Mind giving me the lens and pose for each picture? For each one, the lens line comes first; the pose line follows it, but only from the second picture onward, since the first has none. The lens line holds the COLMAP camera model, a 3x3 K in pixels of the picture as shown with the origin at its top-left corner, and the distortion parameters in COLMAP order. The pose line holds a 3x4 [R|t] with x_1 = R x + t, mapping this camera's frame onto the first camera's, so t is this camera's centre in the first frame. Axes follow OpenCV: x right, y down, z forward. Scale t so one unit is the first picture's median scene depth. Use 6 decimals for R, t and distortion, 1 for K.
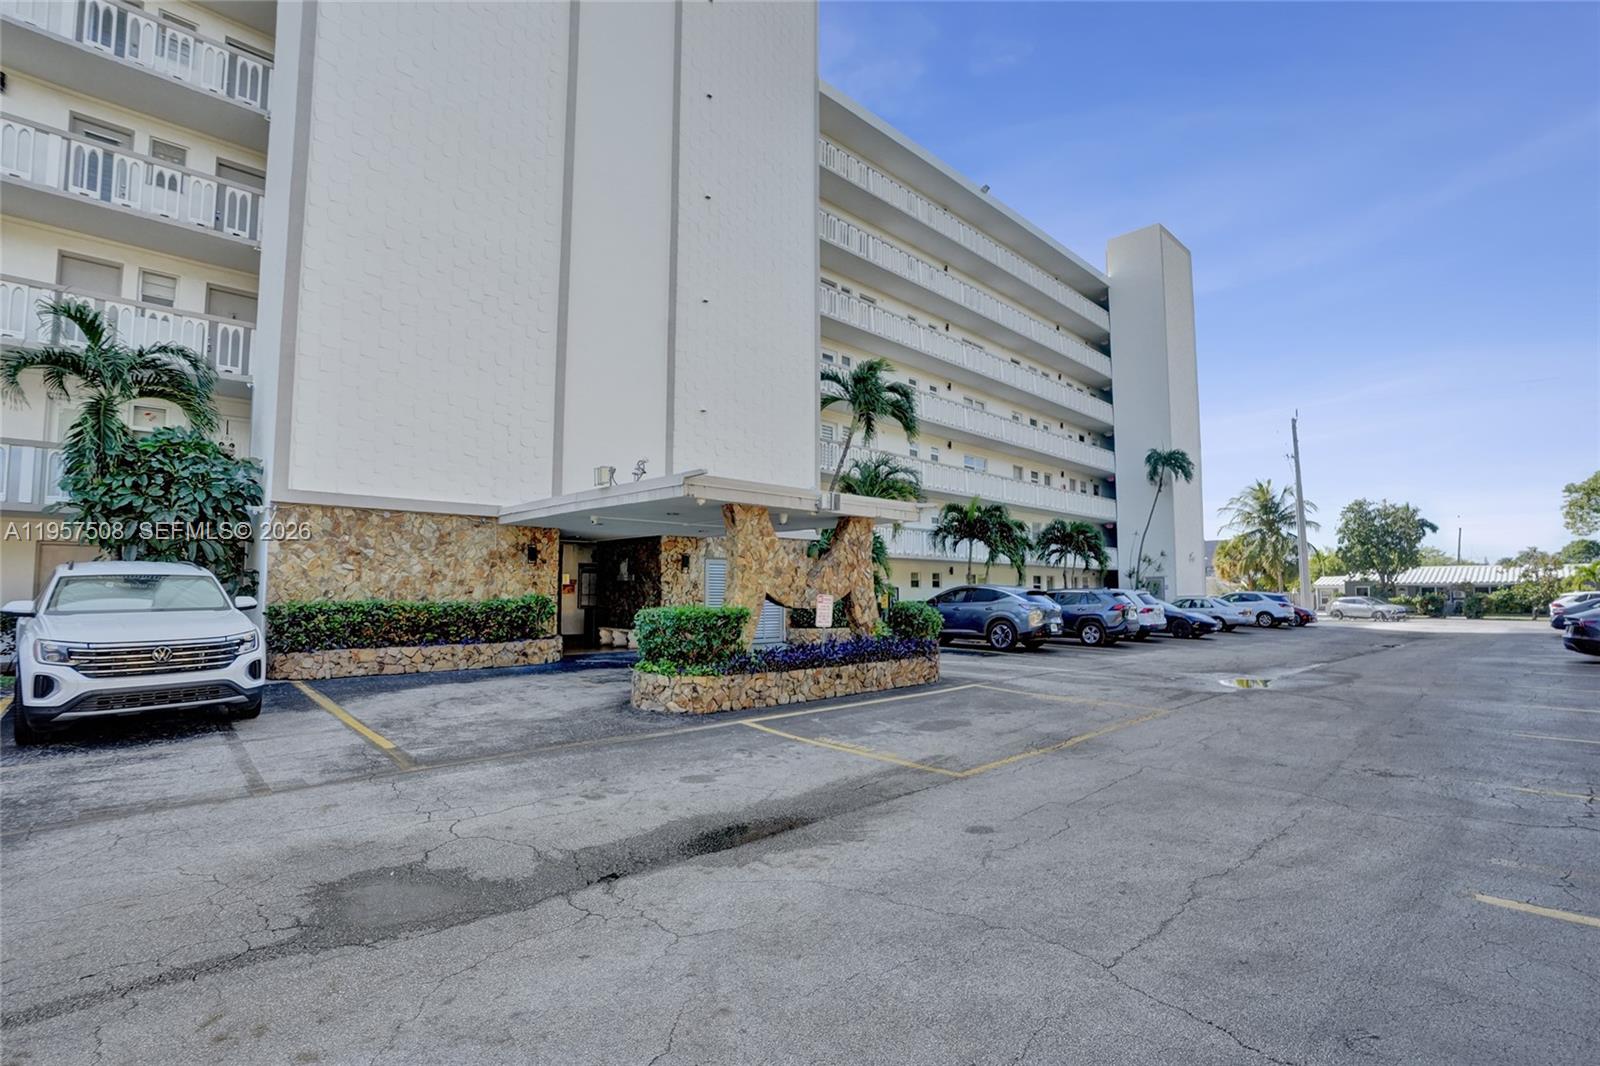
lens RADIAL K [[745.1, 0, 803.5], [0, 745.1, 536.6], [0, 0, 1]] dist [-0.063745, 0.025117]
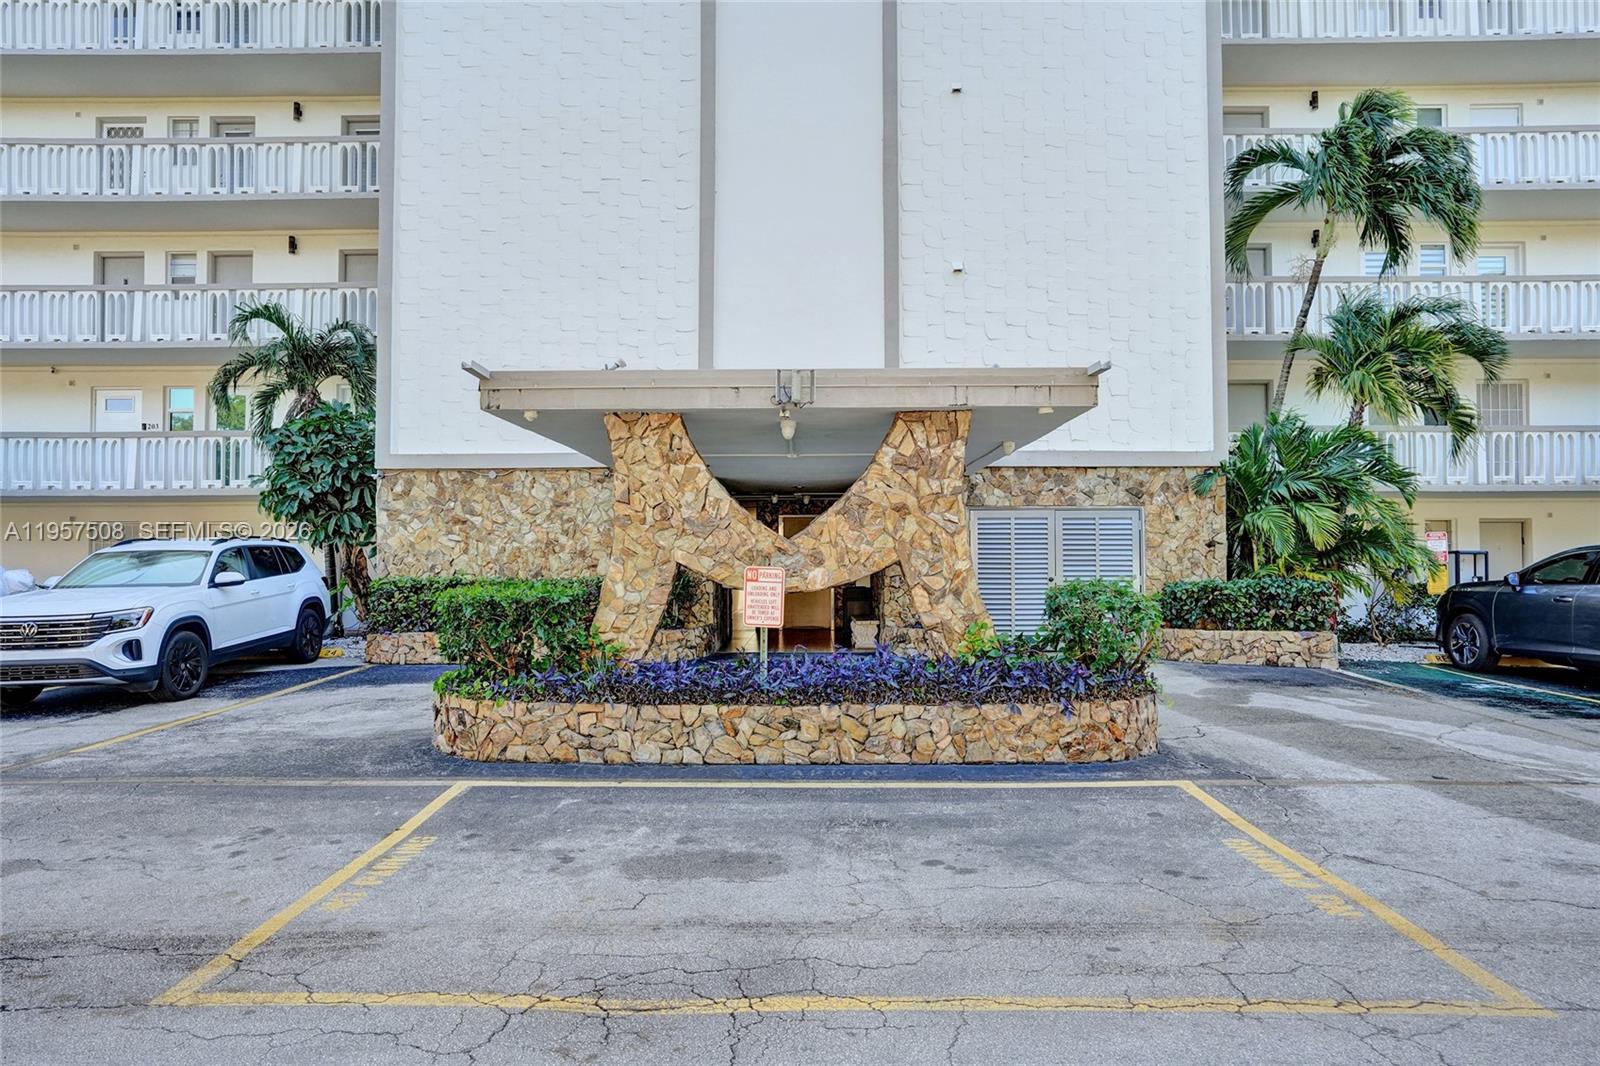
lens RADIAL K [[946.0, 0, 798.2], [0, 946.0, 535.3], [0, 0, 1]] dist [-0.025487, 0.003347]
pose [[0.709077, -0.027219, -0.704606, 0.465871], [0.057740, 0.998140, 0.019547, 0.040553], [0.702763, -0.054544, 0.709330, 0.495535]]
